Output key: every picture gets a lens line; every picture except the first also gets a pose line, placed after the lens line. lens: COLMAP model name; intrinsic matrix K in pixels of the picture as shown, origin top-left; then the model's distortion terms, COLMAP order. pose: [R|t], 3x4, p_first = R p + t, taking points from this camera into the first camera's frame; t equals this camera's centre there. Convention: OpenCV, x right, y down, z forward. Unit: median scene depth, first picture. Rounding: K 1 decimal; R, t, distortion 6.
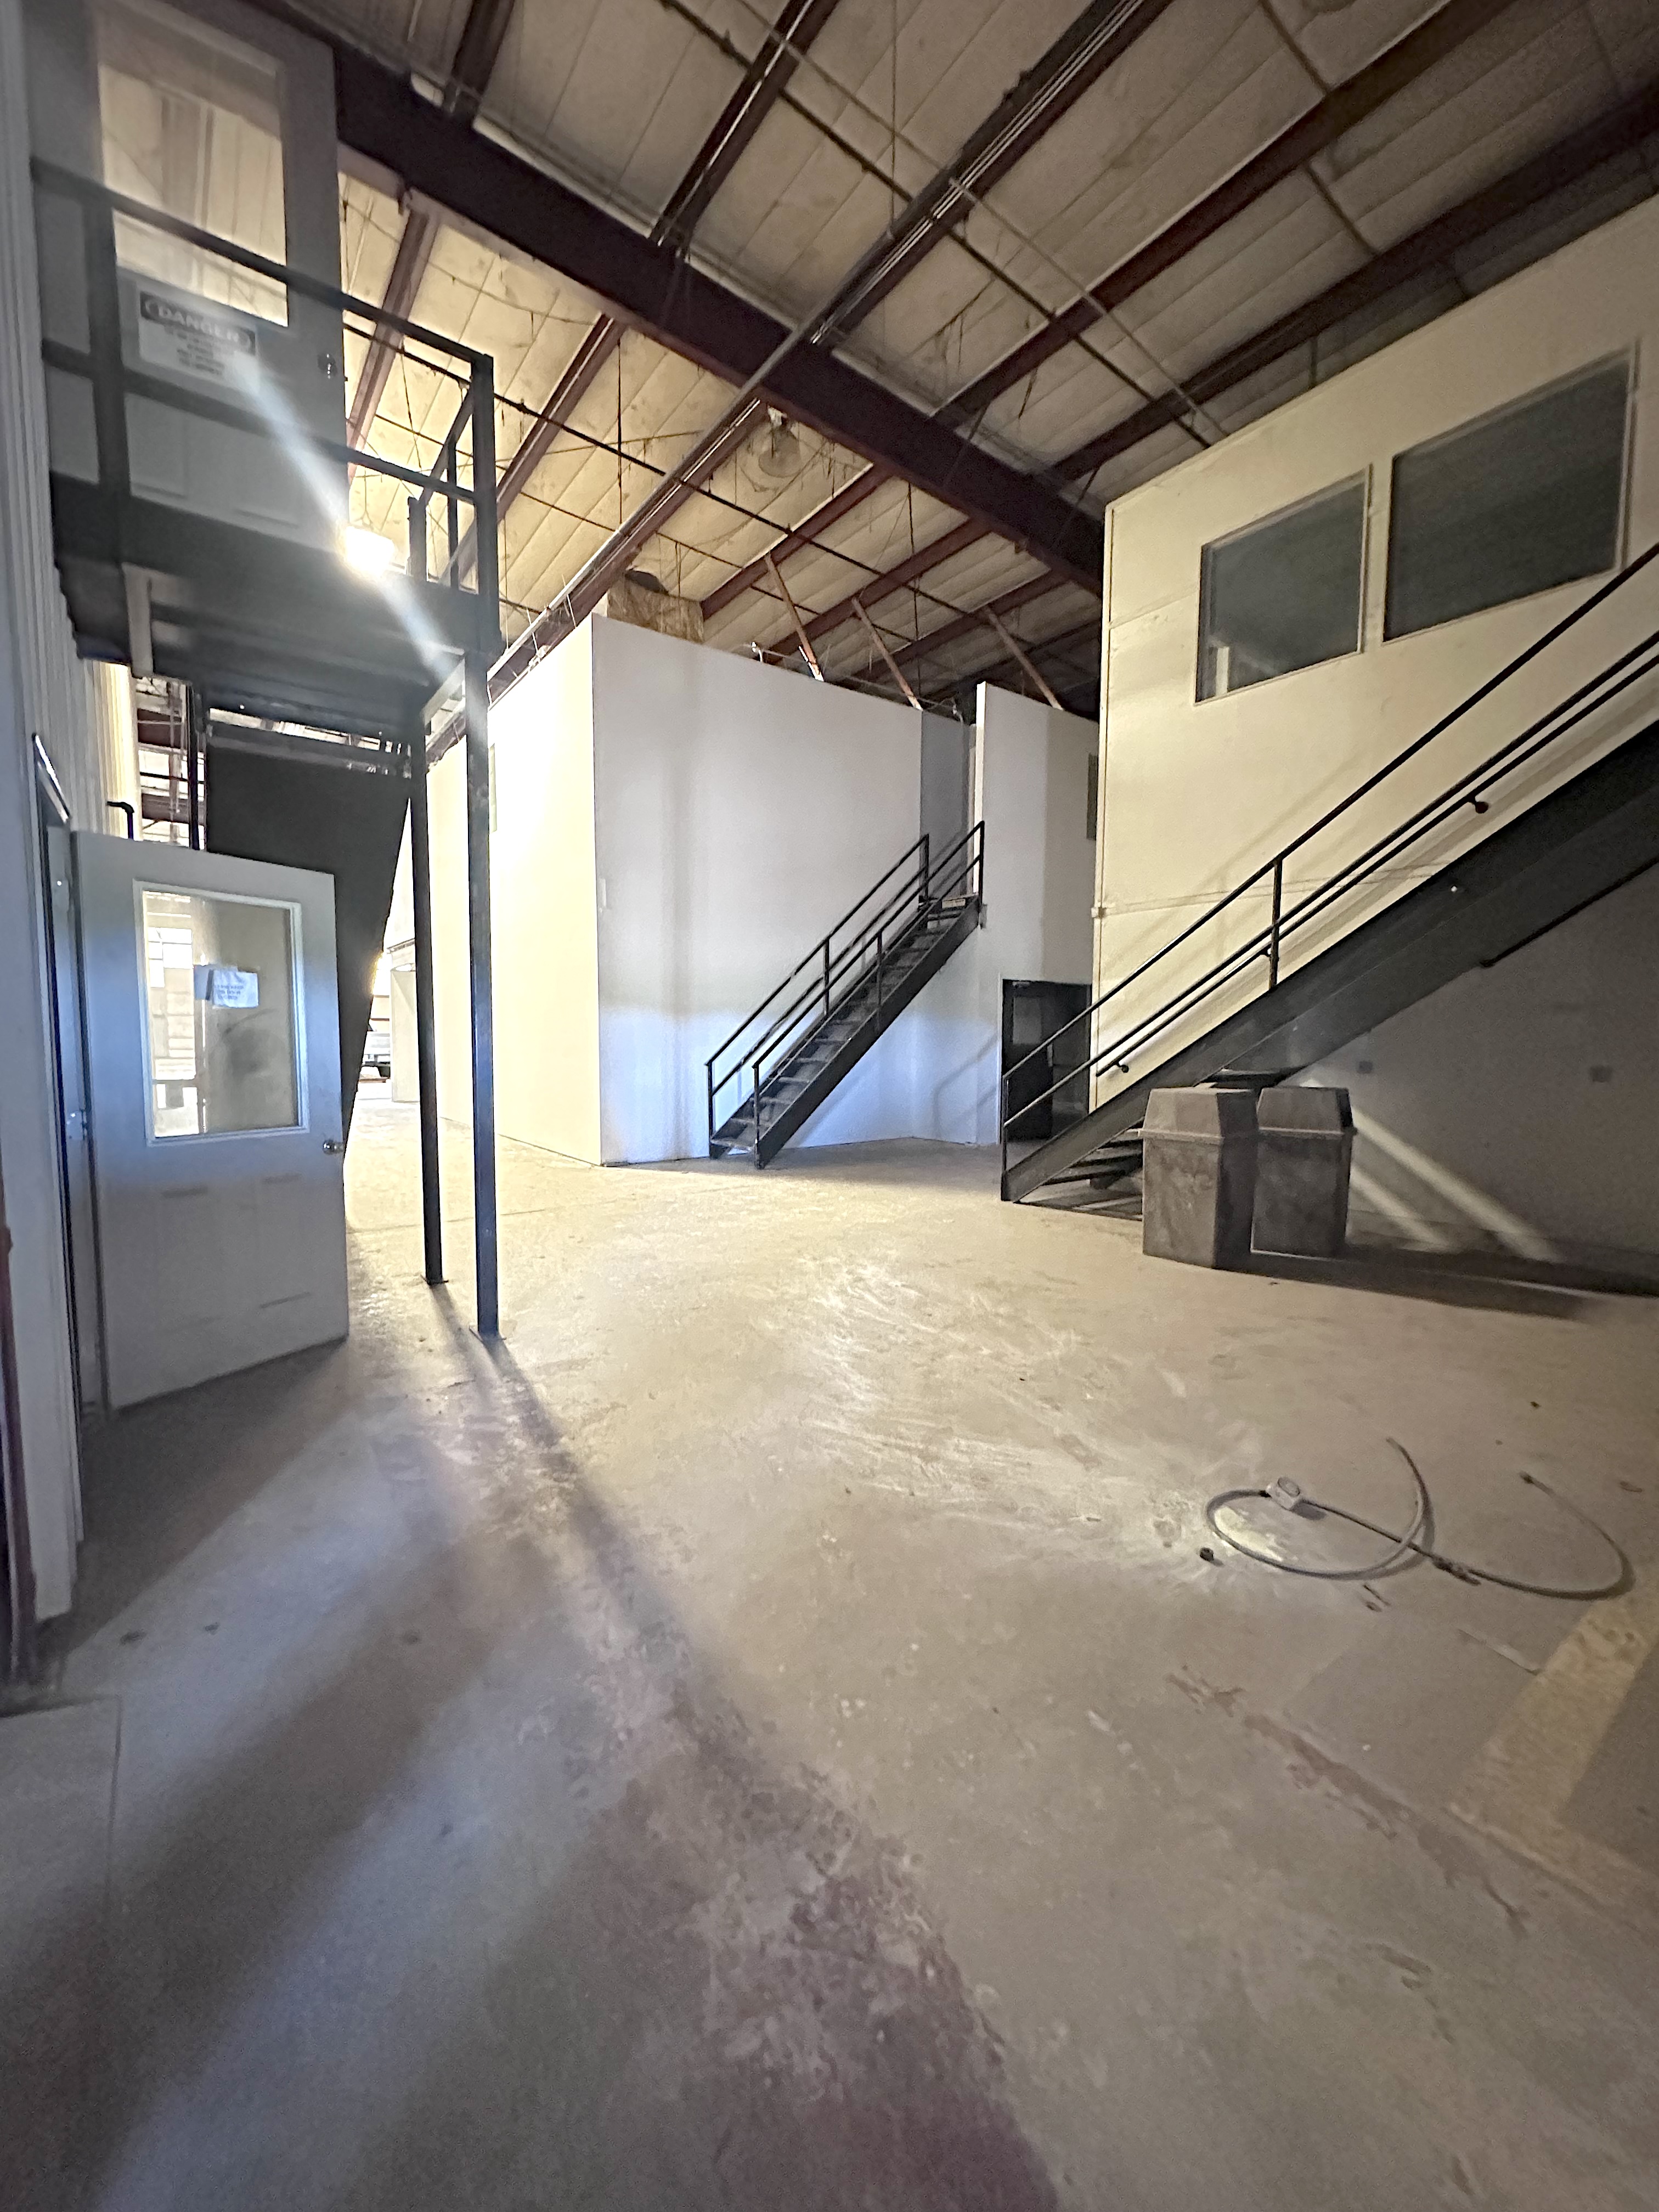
lens RADIAL K [[882.0, 0, 834.4], [0, 882.0, 1111.3], [0, 0, 1]] dist [0.000023, 0.000000]
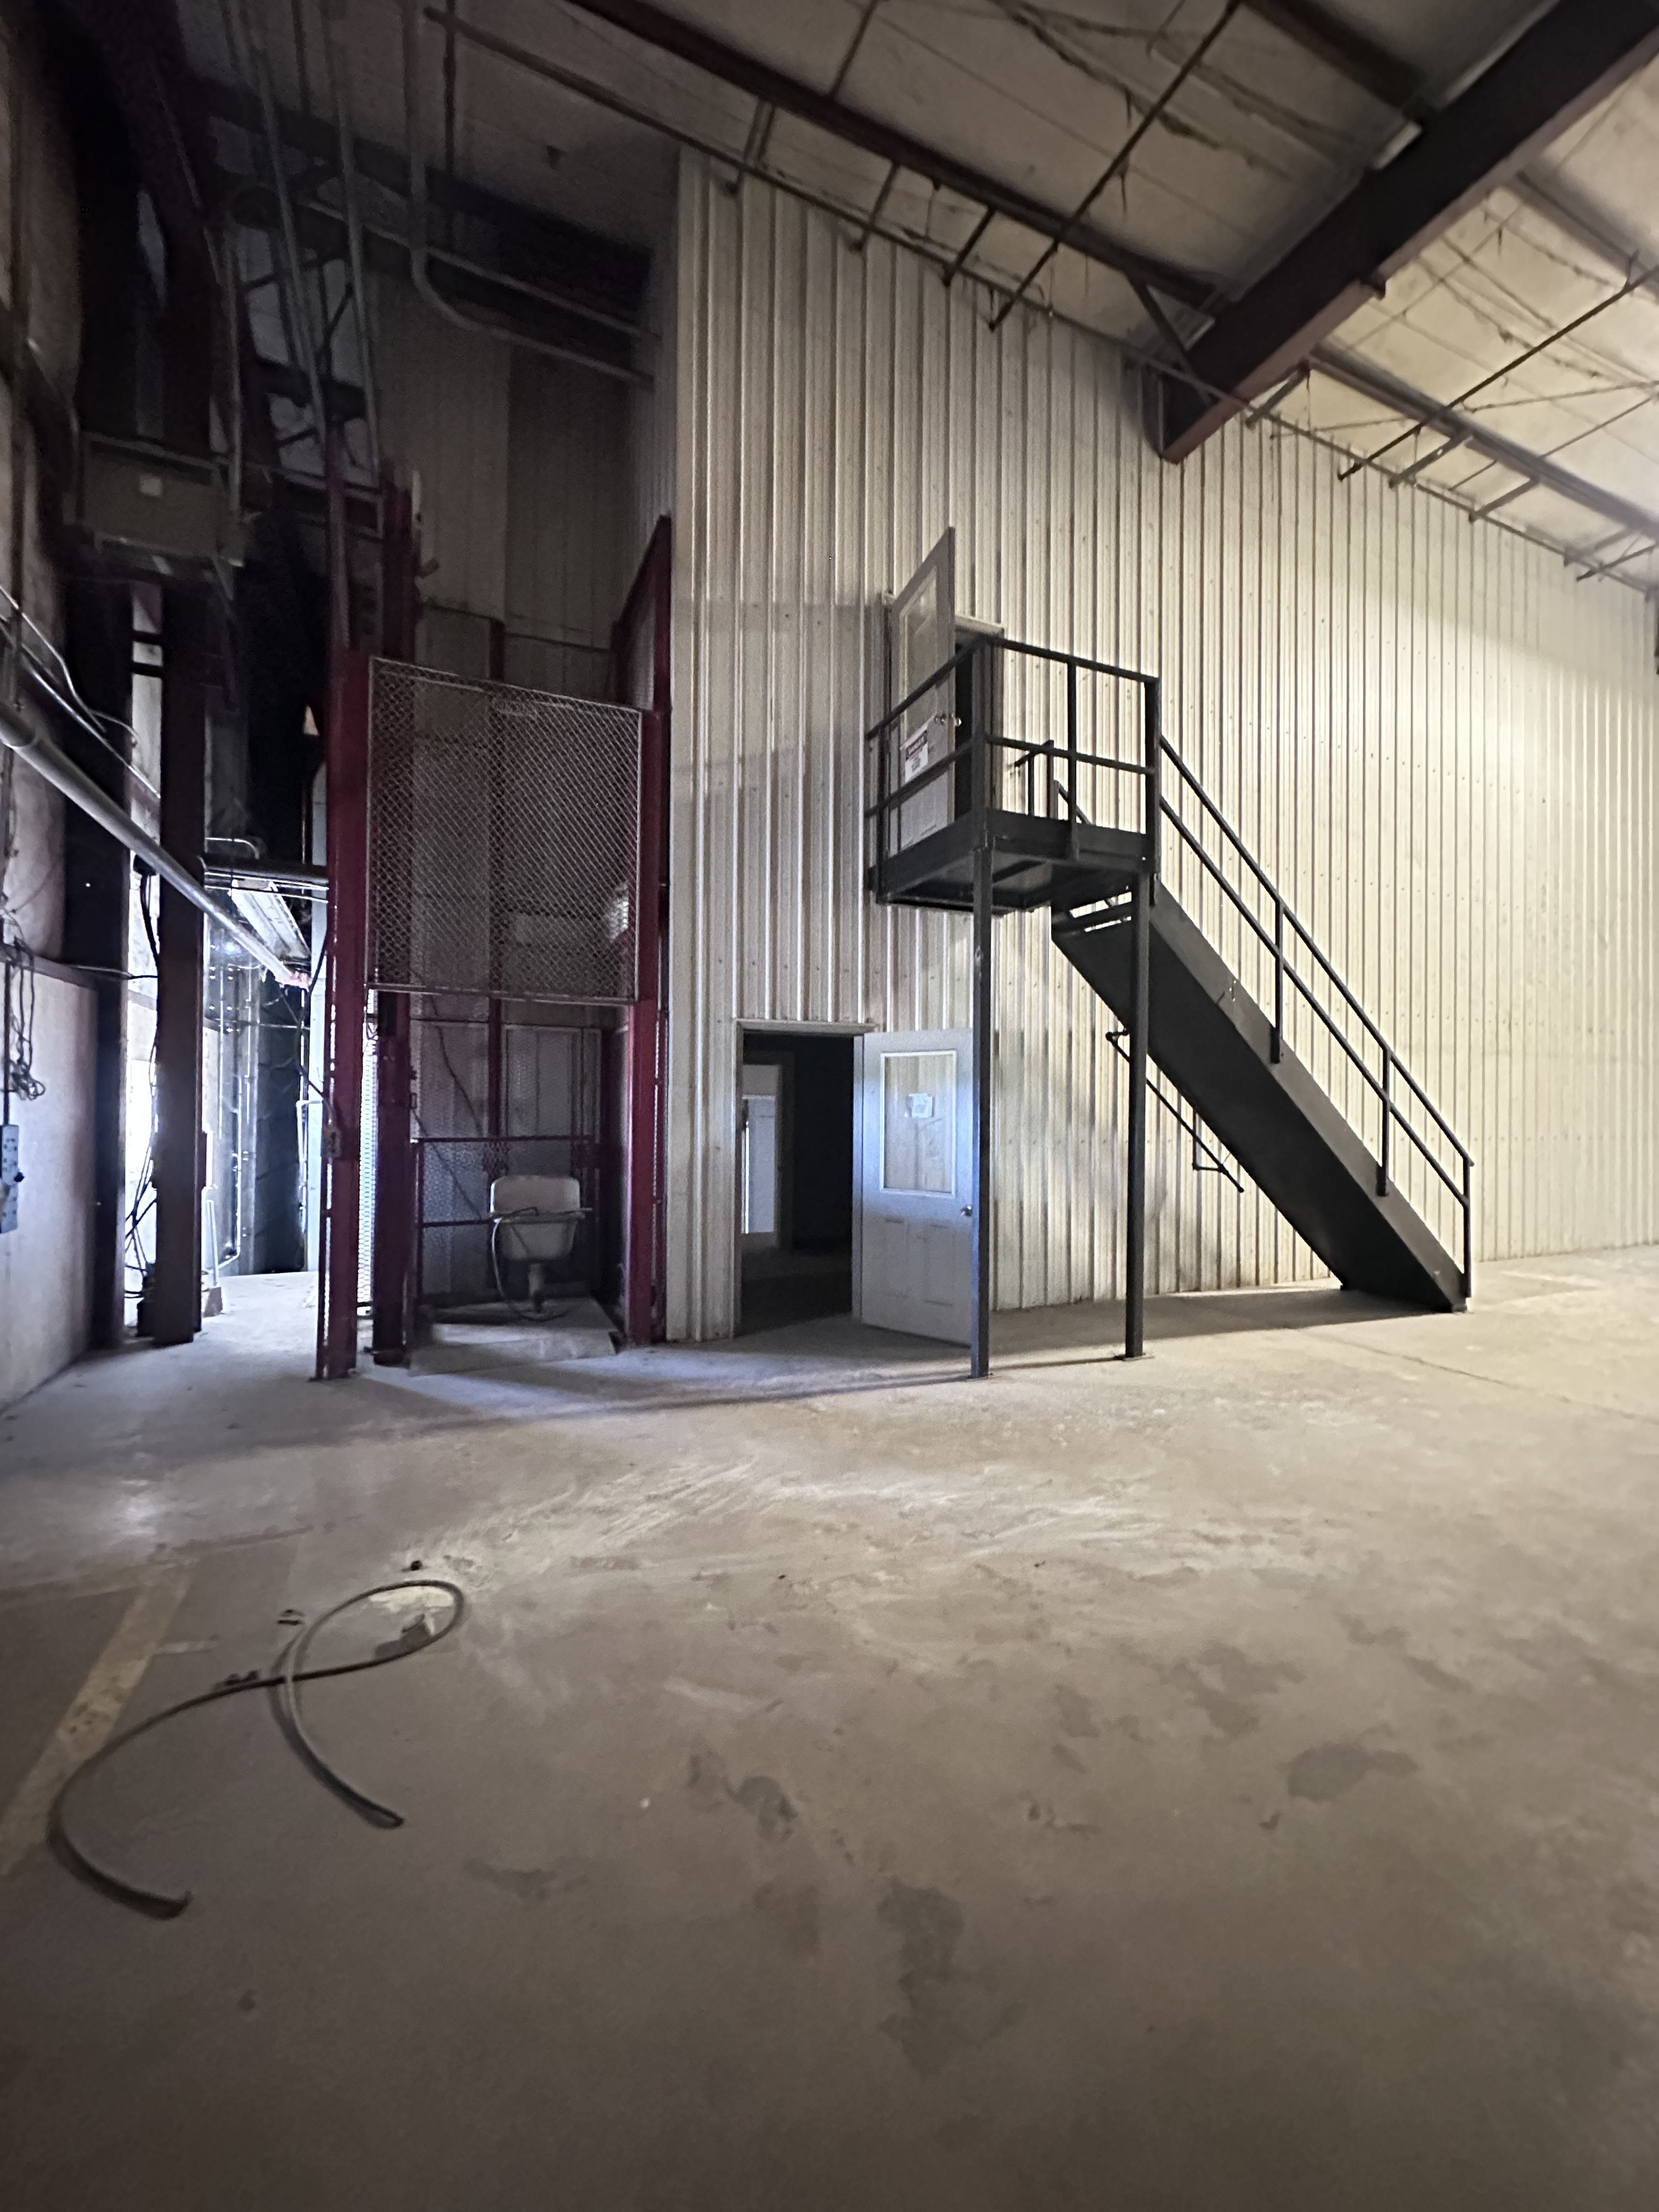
lens RADIAL K [[882.0, 0, 829.0], [0, 882.0, 1100.8], [0, 0, 1]] dist [0.000023, 0.000000]
pose [[-0.230723, -0.014543, -0.972911, 1.032362], [-0.092987, 0.995642, 0.007169, -0.149459], [0.968566, 0.092122, -0.231069, 1.223652]]
